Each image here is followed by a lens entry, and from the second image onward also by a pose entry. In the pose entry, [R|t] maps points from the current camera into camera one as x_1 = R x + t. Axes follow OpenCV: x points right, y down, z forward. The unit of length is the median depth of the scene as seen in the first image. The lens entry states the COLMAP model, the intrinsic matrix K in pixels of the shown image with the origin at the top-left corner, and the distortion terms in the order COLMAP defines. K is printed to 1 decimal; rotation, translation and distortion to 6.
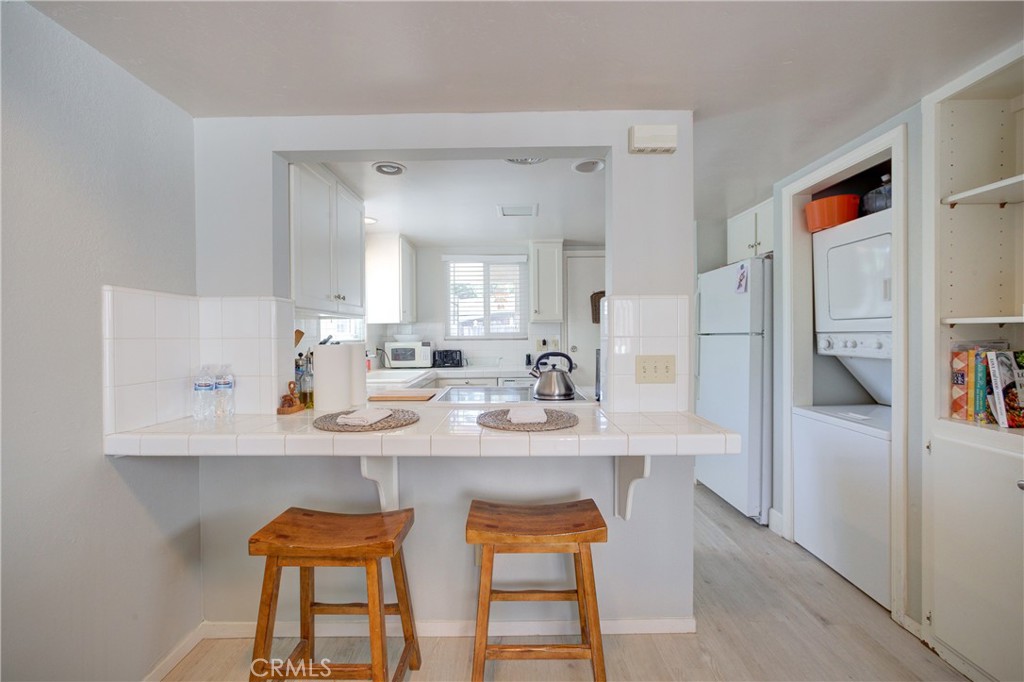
lens RADIAL K [[407.0, 0, 509.9], [0, 407.0, 337.6], [0, 0, 1]] dist [-0.024099, 0.010813]
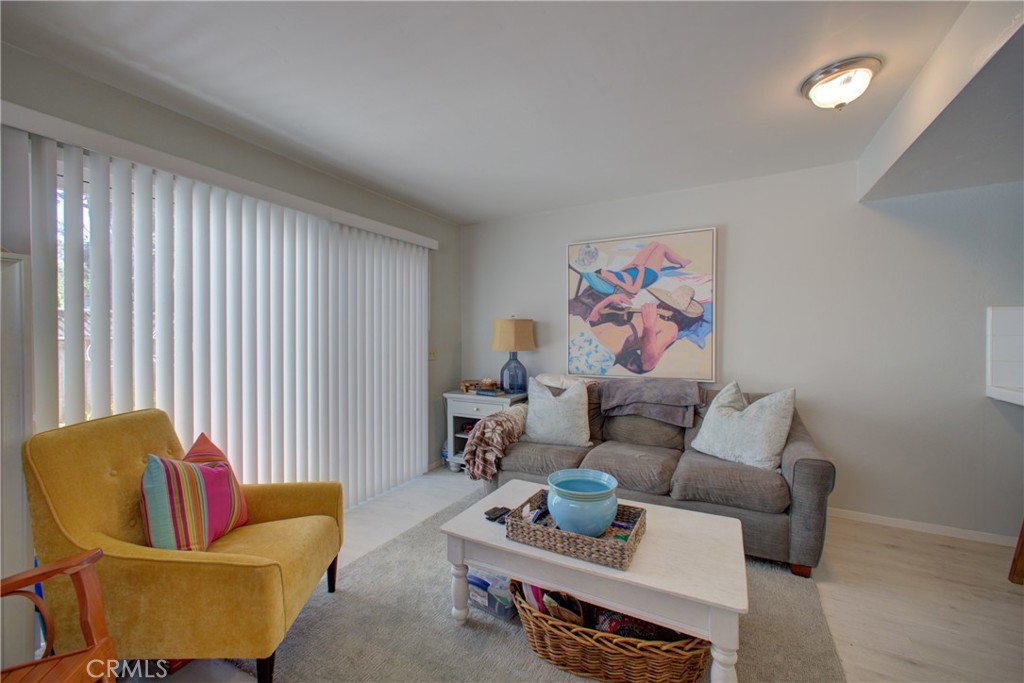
lens RADIAL K [[407.0, 0, 509.9], [0, 407.0, 338.1], [0, 0, 1]] dist [-0.024099, 0.010813]
pose [[-0.481365, 0.013060, -0.876423, 1.183863], [-0.000685, 0.999883, 0.015276, -0.008391], [0.876520, 0.007954, -0.481299, -0.043948]]
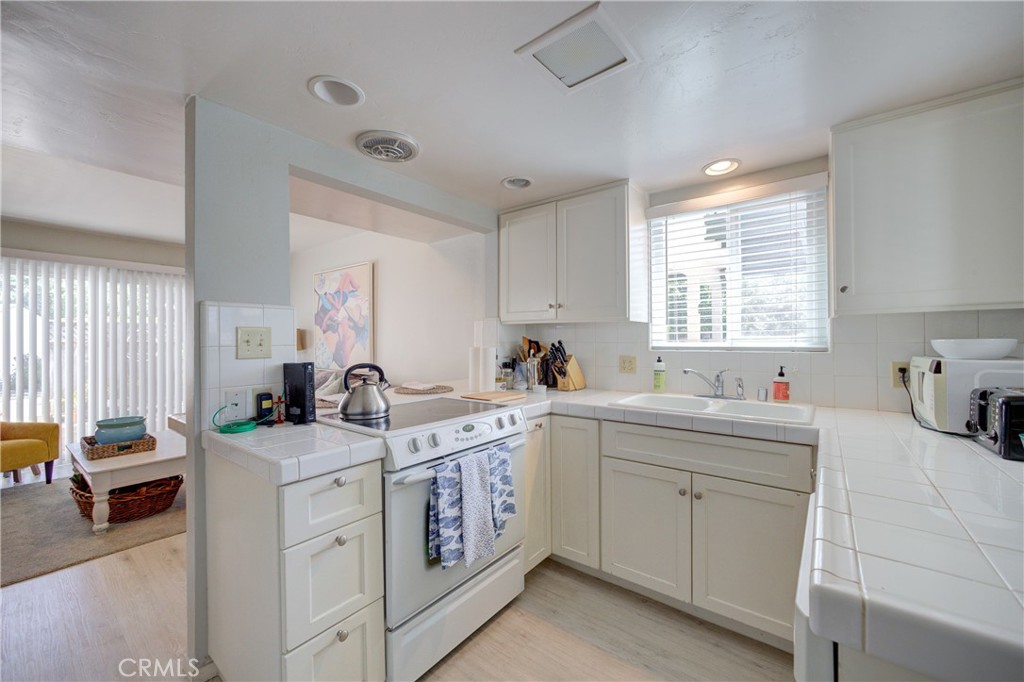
lens RADIAL K [[407.0, 0, 509.9], [0, 407.0, 337.6], [0, 0, 1]] dist [-0.024099, 0.010813]
pose [[-0.613849, 0.007225, -0.789391, 0.649732], [0.001306, 0.999966, 0.008137, -0.027795], [0.789423, 0.003964, -0.613837, 1.908629]]
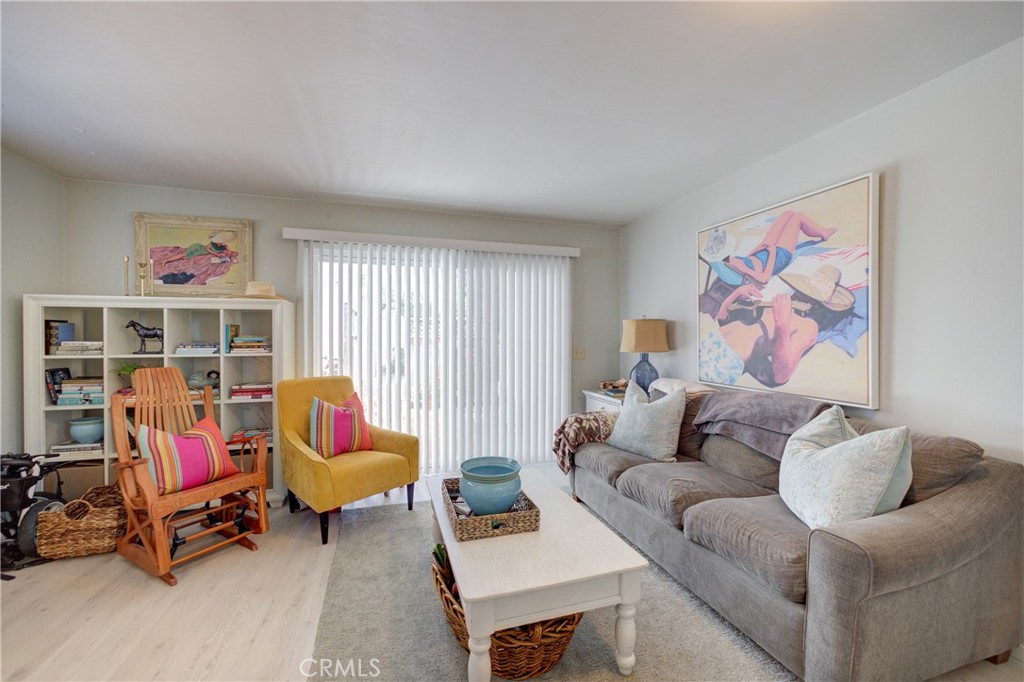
lens RADIAL K [[404.6, 0, 508.5], [0, 404.6, 337.8], [0, 0, 1]] dist [-0.024765, 0.012362]
pose [[-0.956868, 0.007433, -0.290429, 0.578182], [0.003665, 0.999902, 0.013514, -0.011904], [0.290501, 0.011867, -0.956801, 0.633664]]
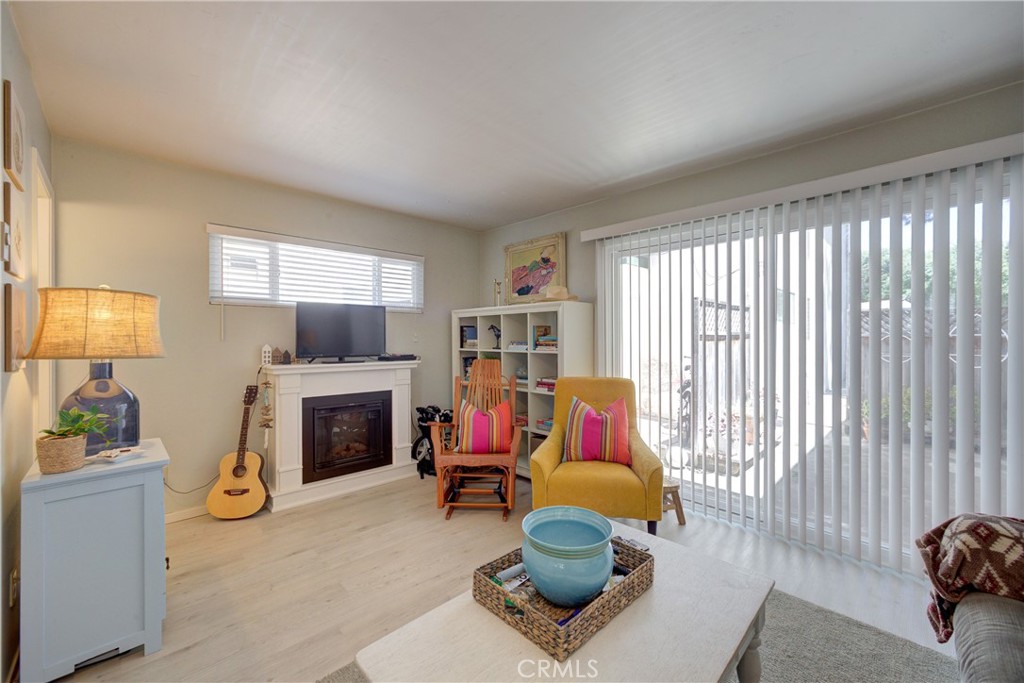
lens RADIAL K [[407.0, 0, 509.9], [0, 407.0, 338.1], [0, 0, 1]] dist [-0.024099, 0.010813]
pose [[-0.697874, 0.008045, 0.716175, -0.085981], [0.015213, 0.999878, 0.003592, 0.001929], [-0.716059, 0.013402, -0.697911, 0.207788]]
